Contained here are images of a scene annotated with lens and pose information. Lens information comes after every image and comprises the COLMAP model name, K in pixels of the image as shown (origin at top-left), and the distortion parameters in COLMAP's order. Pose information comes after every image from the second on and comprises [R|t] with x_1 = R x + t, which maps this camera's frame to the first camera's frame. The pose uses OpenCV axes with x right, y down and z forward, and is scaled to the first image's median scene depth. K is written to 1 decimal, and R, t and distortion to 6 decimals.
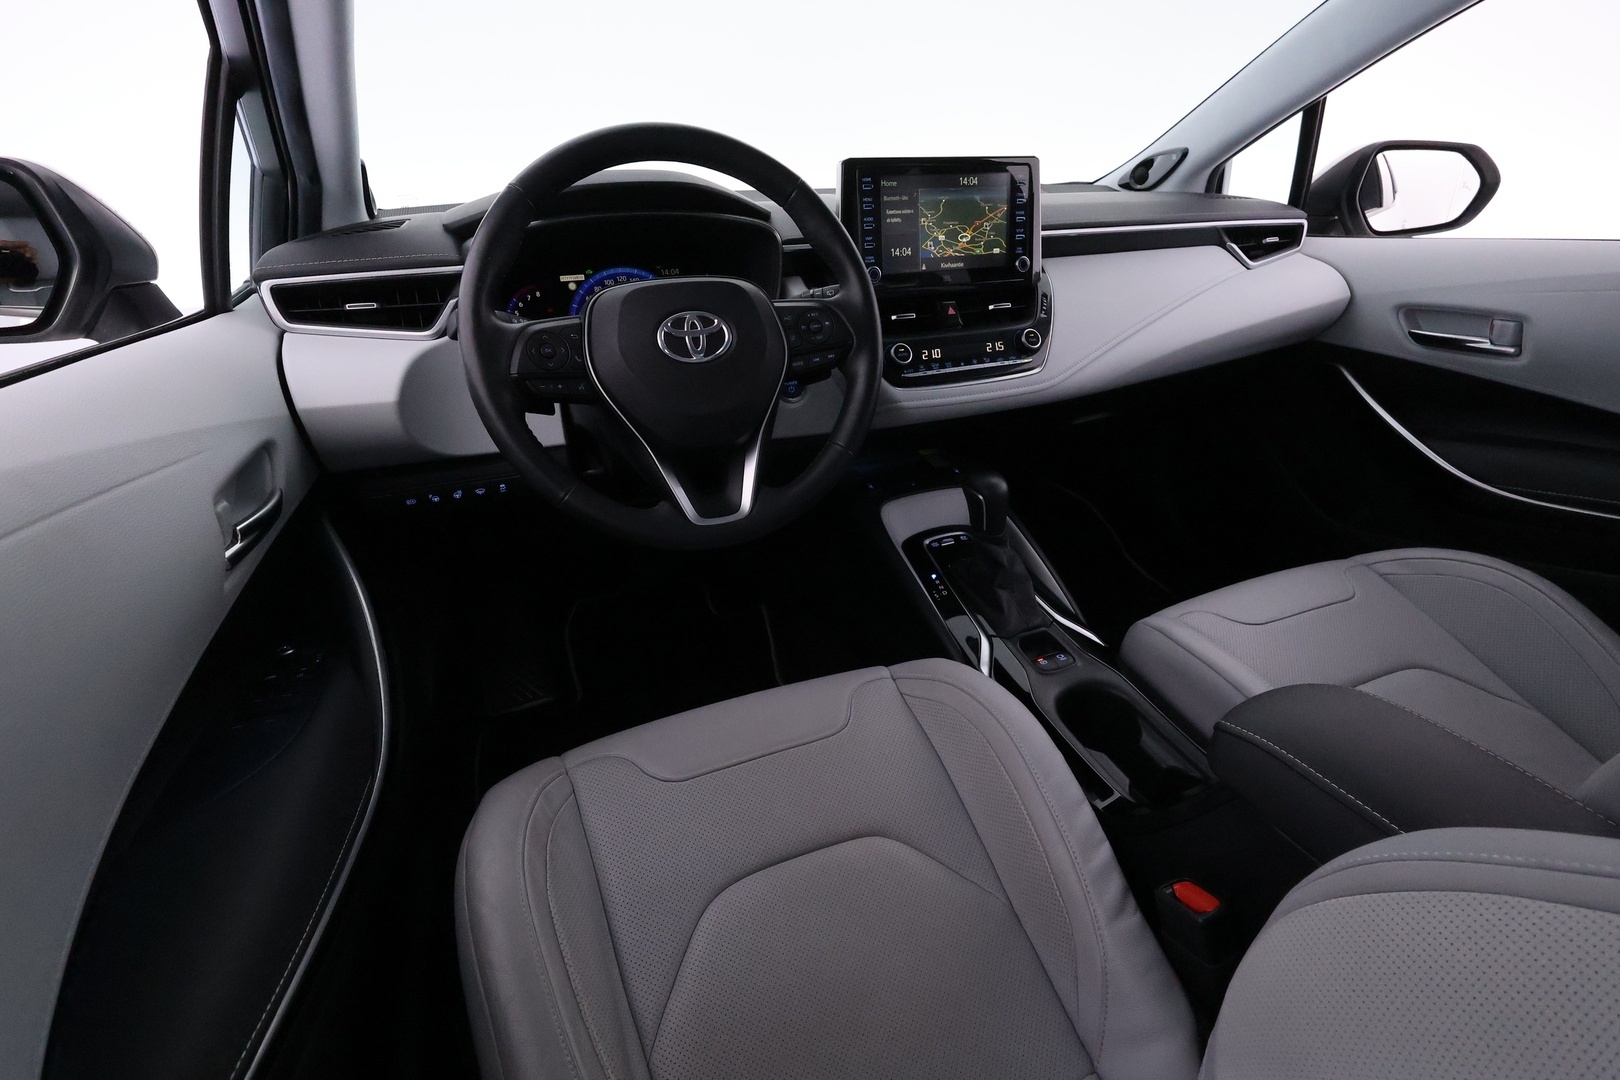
lens RADIAL K [[732.9, 0, 808.7], [0, 732.9, 534.4], [0, 0, 1]] dist [0.003797, 0.000009]
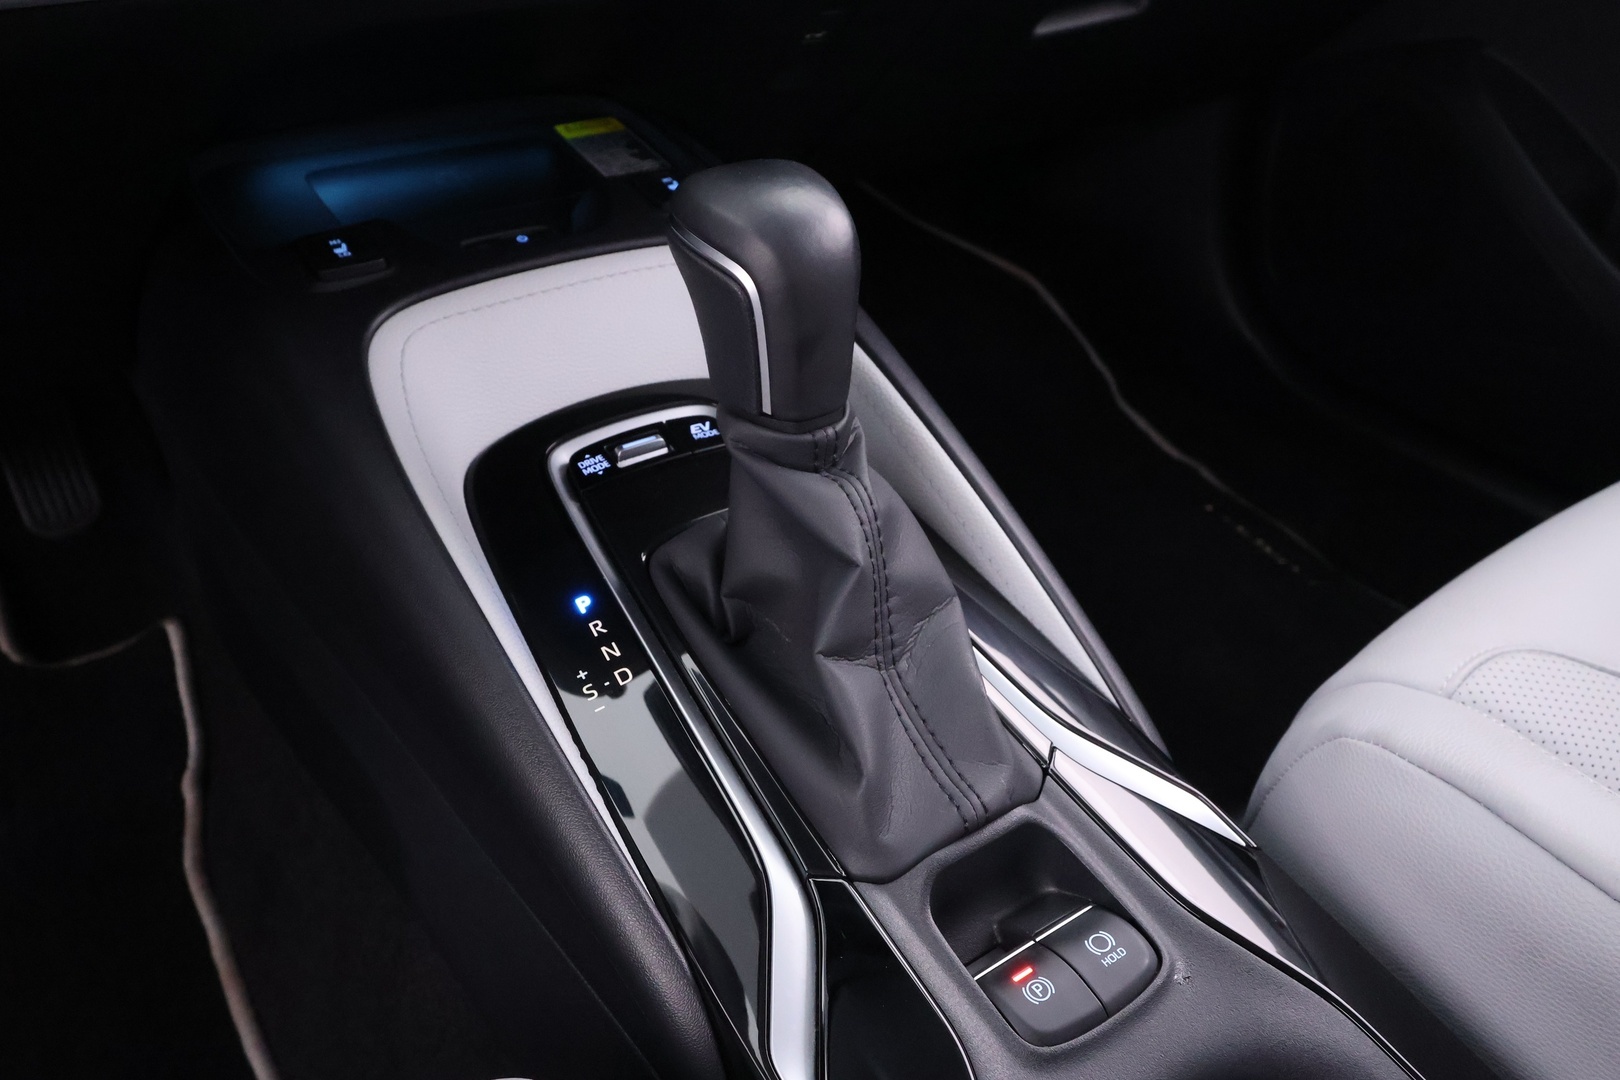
lens RADIAL K [[1263.8, 0, 799.4], [0, 1263.8, 535.2], [0, 0, 1]] dist [-0.004694, -0.015721]
pose [[0.973097, -0.086296, 0.213625, 0.161368], [0.054904, 0.987349, 0.148755, -0.027582], [-0.223759, -0.133024, 0.965524, 0.601250]]
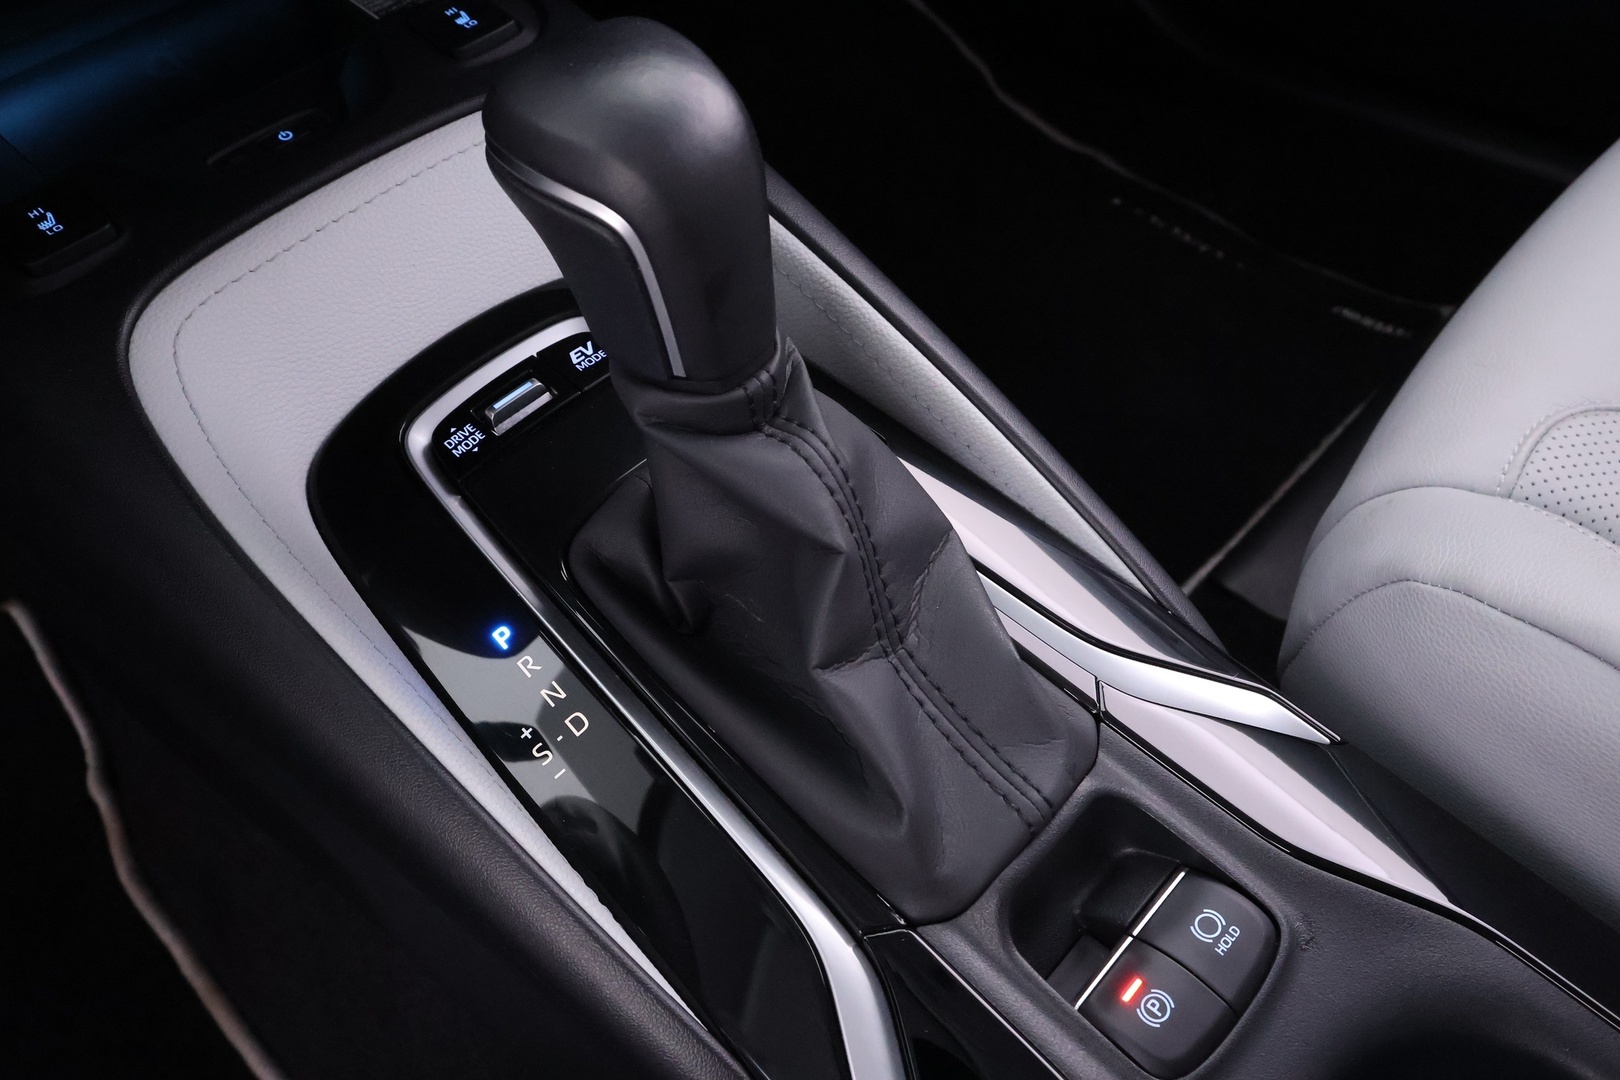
lens RADIAL K [[1275.7, 0, 811.2], [0, 1275.7, 554.2], [0, 0, 1]] dist [-0.002835, -0.005242]
pose [[0.904816, -0.348108, 0.245212, 0.179397], [0.235671, 0.889047, 0.392497, -0.084622], [-0.354636, -0.297348, 0.886463, 0.703817]]
